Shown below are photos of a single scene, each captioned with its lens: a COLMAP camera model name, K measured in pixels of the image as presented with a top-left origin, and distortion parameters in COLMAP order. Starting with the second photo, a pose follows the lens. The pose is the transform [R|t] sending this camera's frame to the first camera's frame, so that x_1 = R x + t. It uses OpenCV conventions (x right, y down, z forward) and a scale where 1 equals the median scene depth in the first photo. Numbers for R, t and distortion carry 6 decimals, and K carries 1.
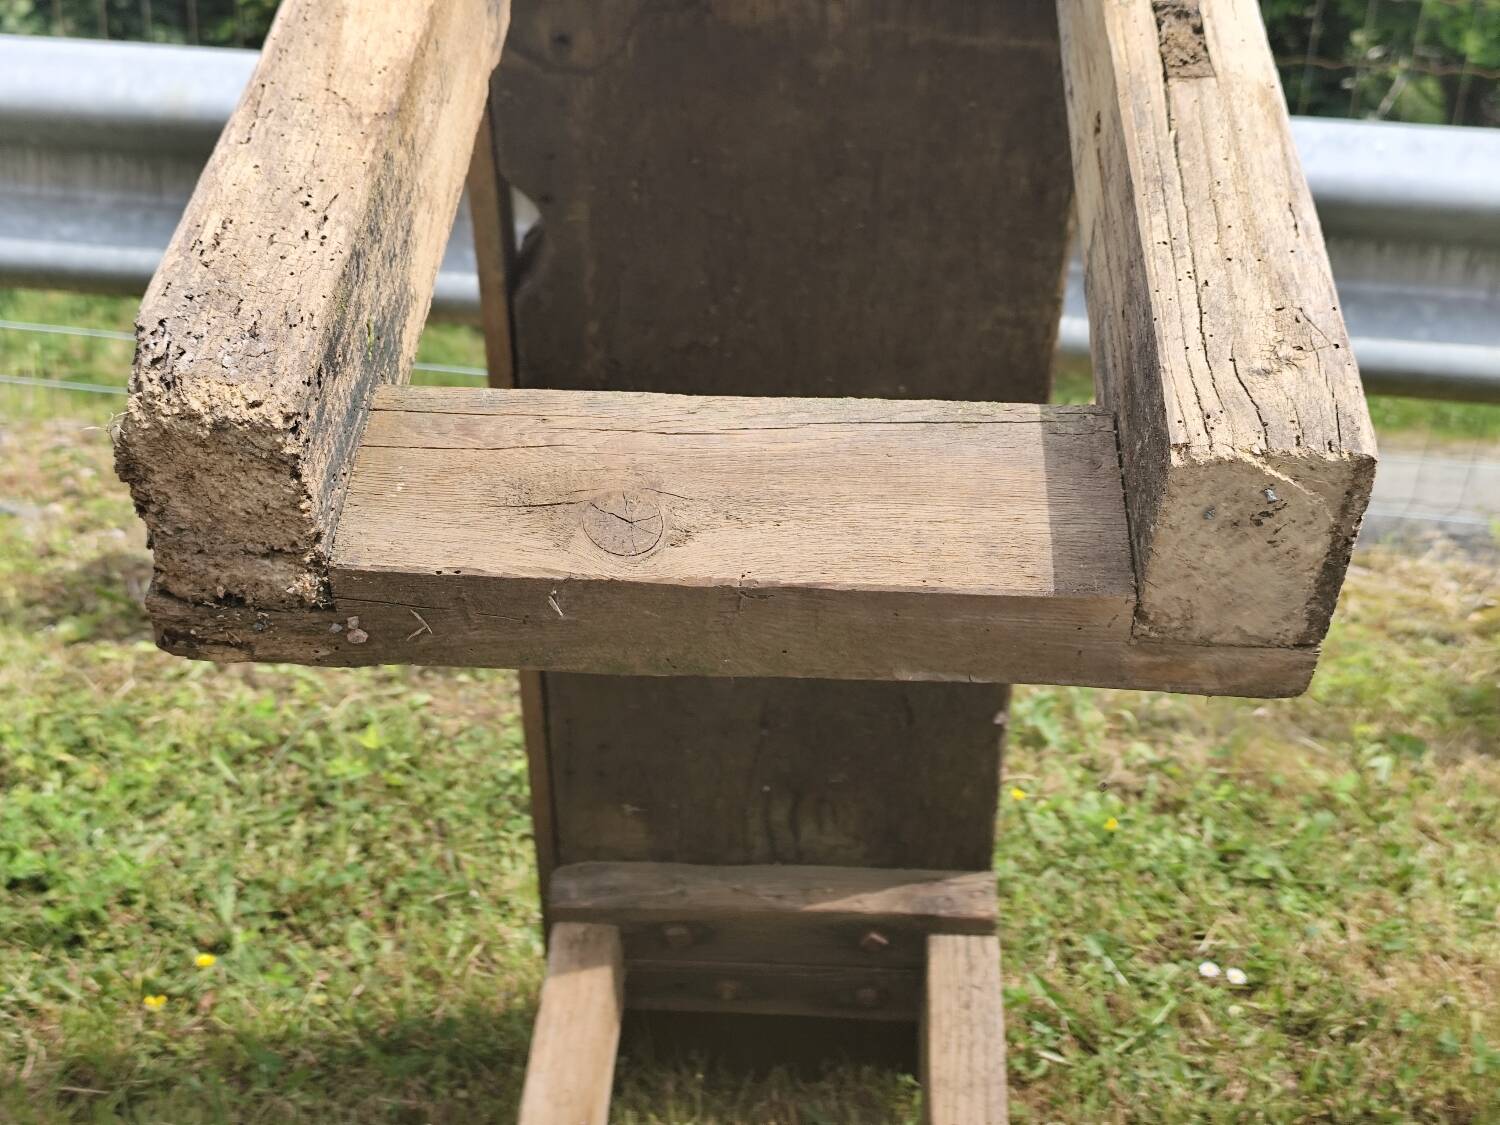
lens RADIAL K [[2155.3, 0, 721.8], [0, 2155.3, 544.6], [0, 0, 1]] dist [0.027366, 0.000000]
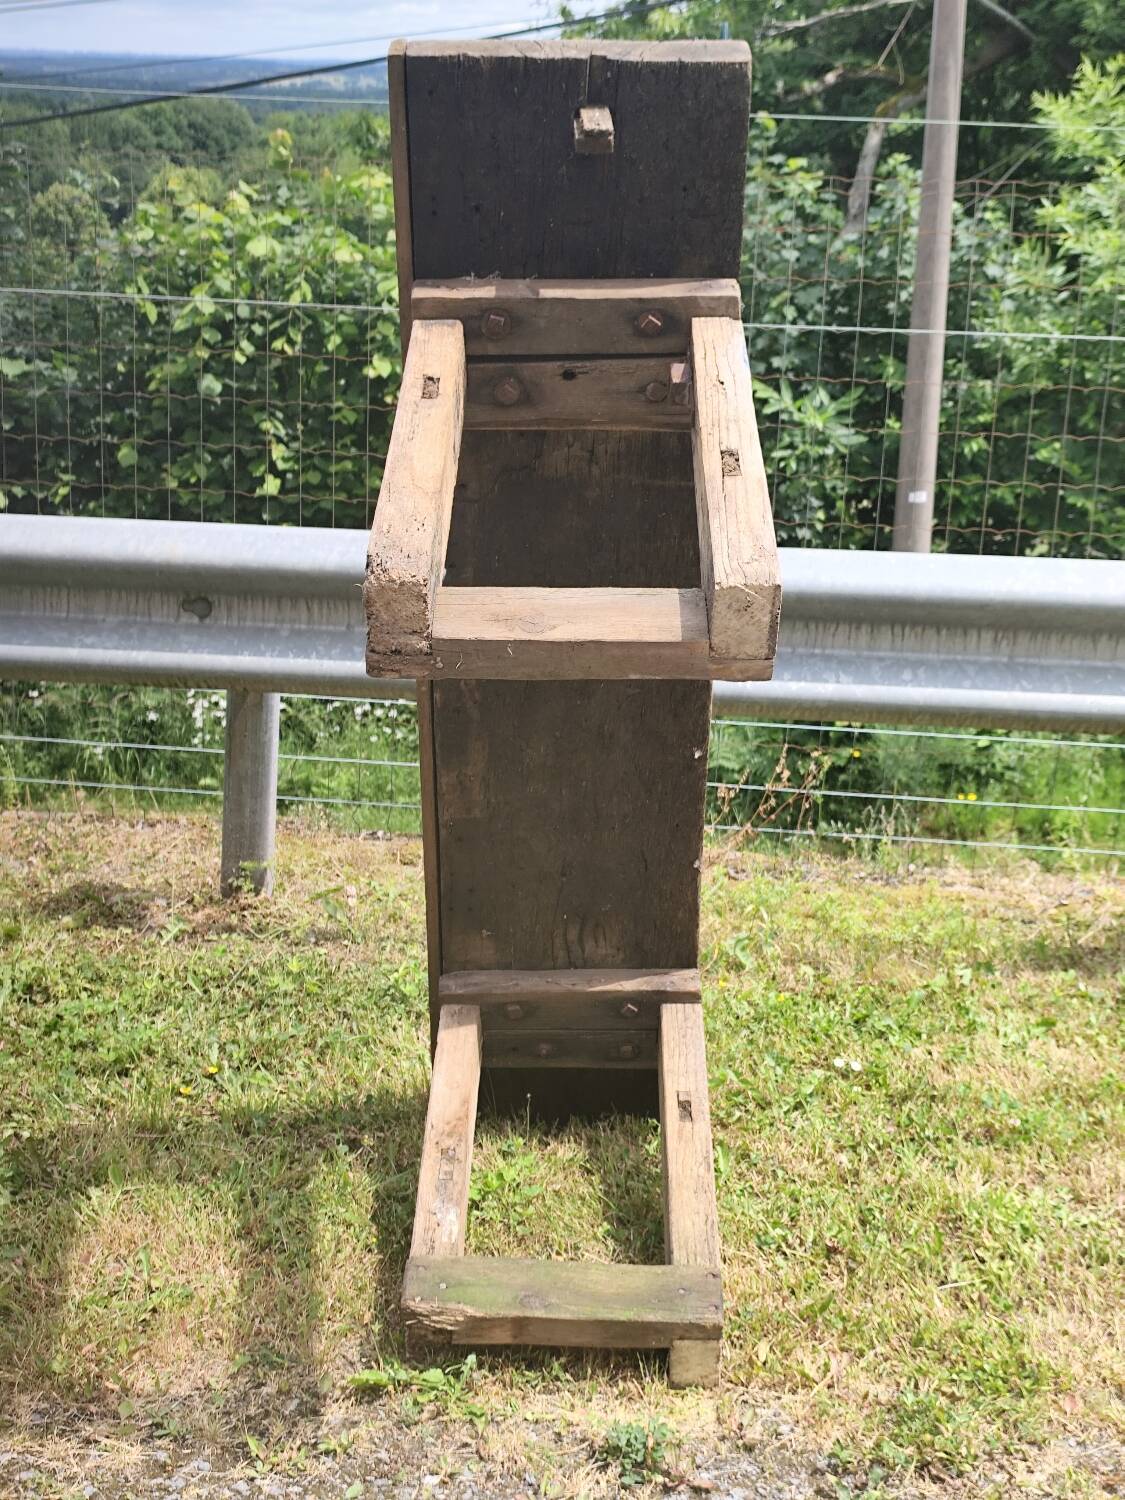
lens RADIAL K [[2067.6, 0, 551.1], [0, 2067.6, 749.5], [0, 0, 1]] dist [0.060848, 0.000000]
pose [[0.999142, -0.019569, 0.036504, -0.046913], [0.024434, 0.990134, -0.137978, 0.201809], [-0.033444, 0.138752, 0.989762, -0.640793]]
